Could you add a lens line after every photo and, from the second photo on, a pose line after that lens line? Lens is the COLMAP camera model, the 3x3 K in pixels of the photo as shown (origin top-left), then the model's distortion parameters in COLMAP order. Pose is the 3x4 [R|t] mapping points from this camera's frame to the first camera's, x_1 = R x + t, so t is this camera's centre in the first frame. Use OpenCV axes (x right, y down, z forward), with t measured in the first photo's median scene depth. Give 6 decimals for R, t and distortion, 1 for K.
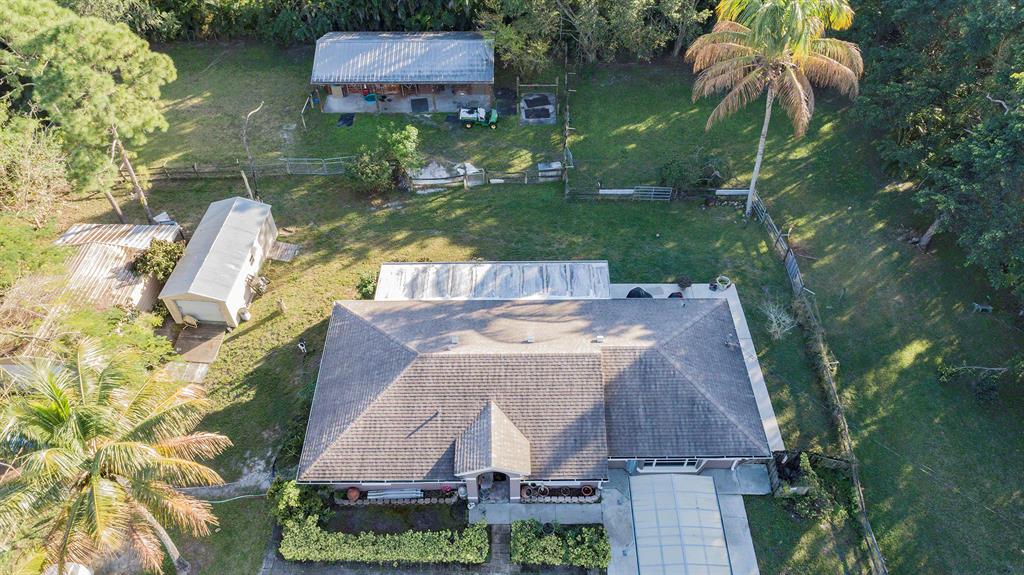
lens RADIAL K [[683.4, 0, 513.7], [0, 683.4, 286.2], [0, 0, 1]] dist [0.000311, -0.005271]
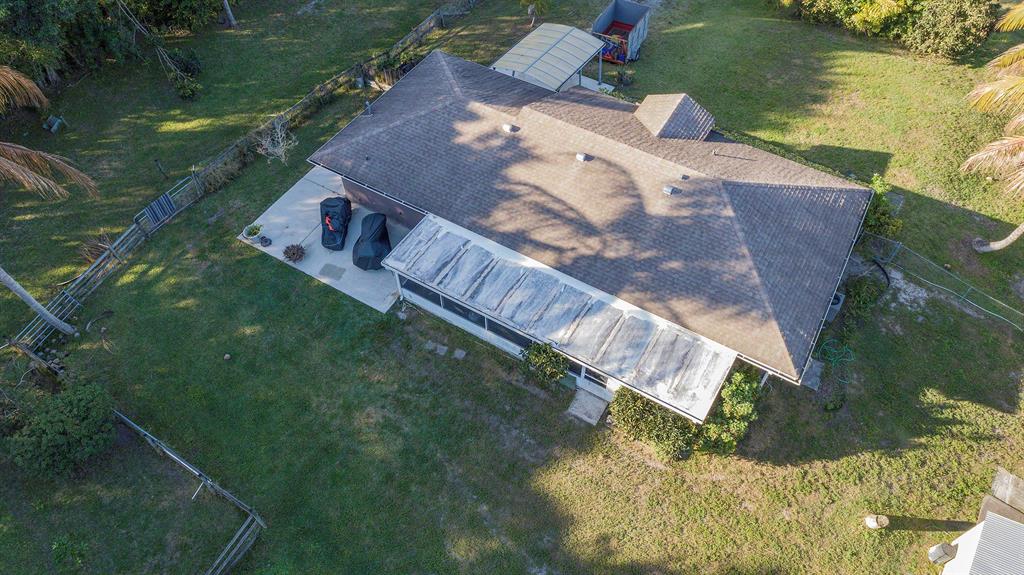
lens RADIAL K [[683.4, 0, 502.6], [0, 683.4, 289.2], [0, 0, 1]] dist [0.000311, -0.005271]
pose [[-0.846826, -0.409975, 0.338831, -0.200273], [0.401124, -0.073952, 0.913034, -0.604660], [-0.349264, 0.909094, 0.227075, 0.841708]]
